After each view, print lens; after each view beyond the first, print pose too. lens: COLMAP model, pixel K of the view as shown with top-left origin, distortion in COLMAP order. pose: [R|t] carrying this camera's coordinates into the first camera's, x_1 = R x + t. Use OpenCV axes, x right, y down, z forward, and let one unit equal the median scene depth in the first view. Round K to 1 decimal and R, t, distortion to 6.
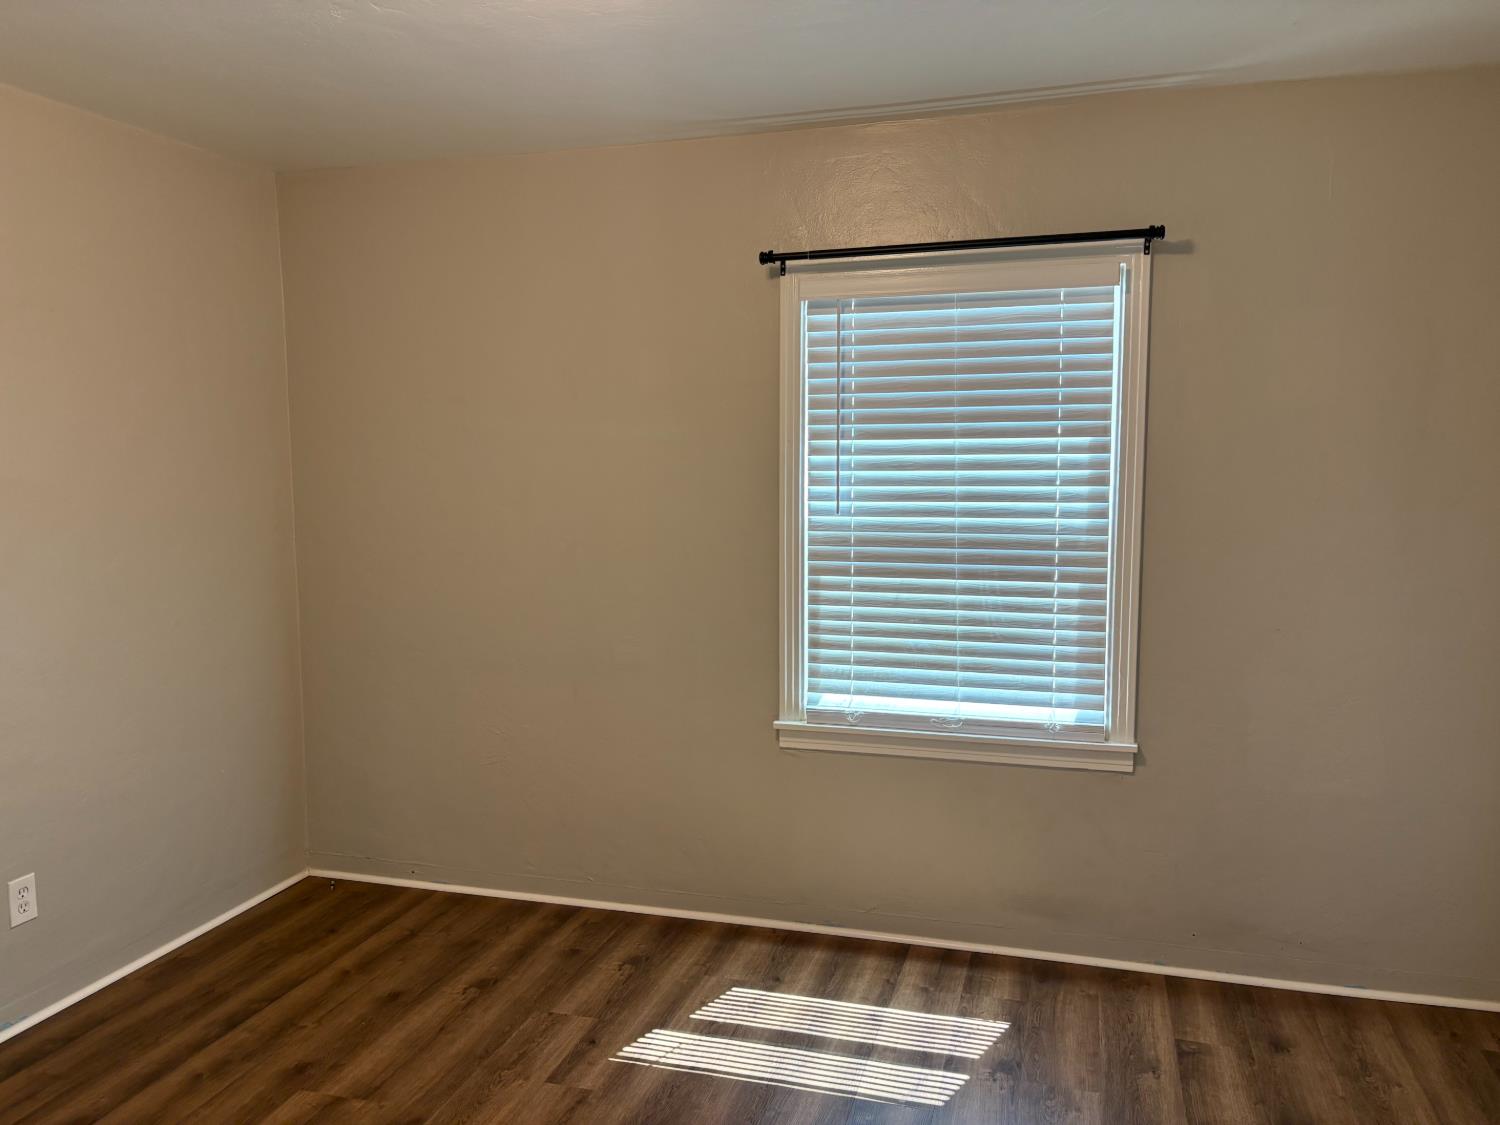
lens RADIAL K [[1148.8, 0, 741.8], [0, 1148.8, 563.2], [0, 0, 1]] dist [0.049788, -0.040541]
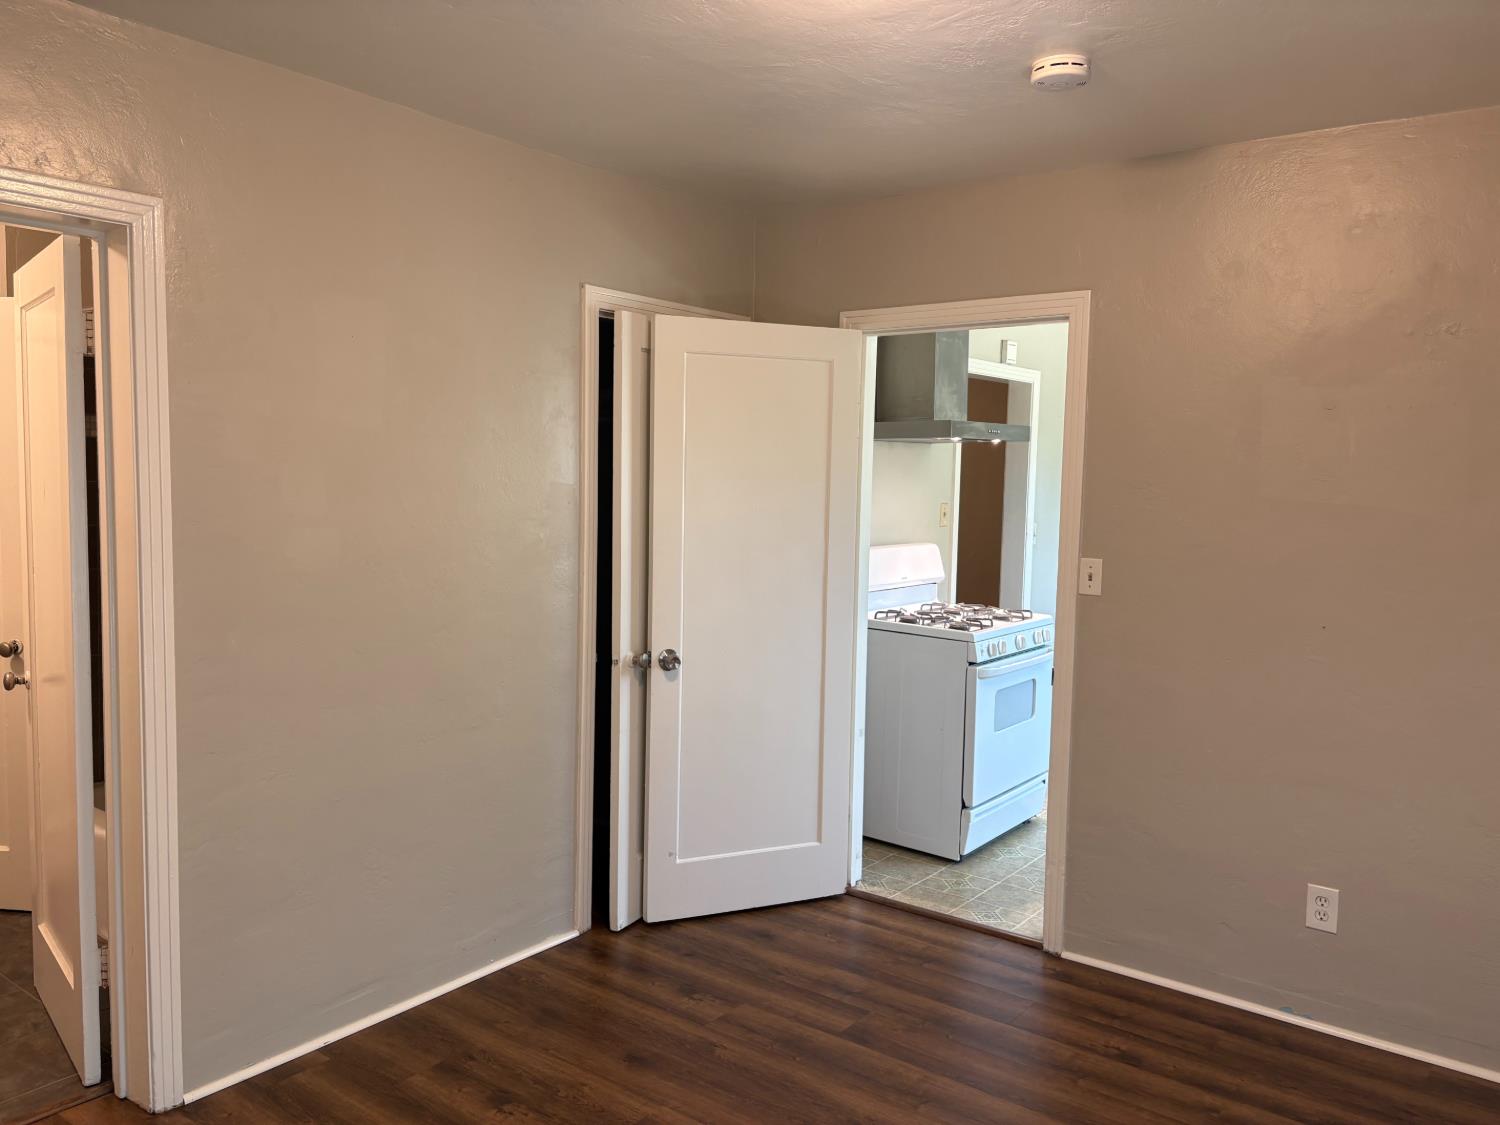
lens RADIAL K [[1144.0, 0, 729.6], [0, 1144.0, 564.1], [0, 0, 1]] dist [0.059373, -0.050223]
pose [[-0.365020, 0.077228, -0.927791, 0.533878], [-0.101255, 0.987349, 0.122022, -0.092068], [0.925477, 0.138484, -0.352582, 0.853209]]
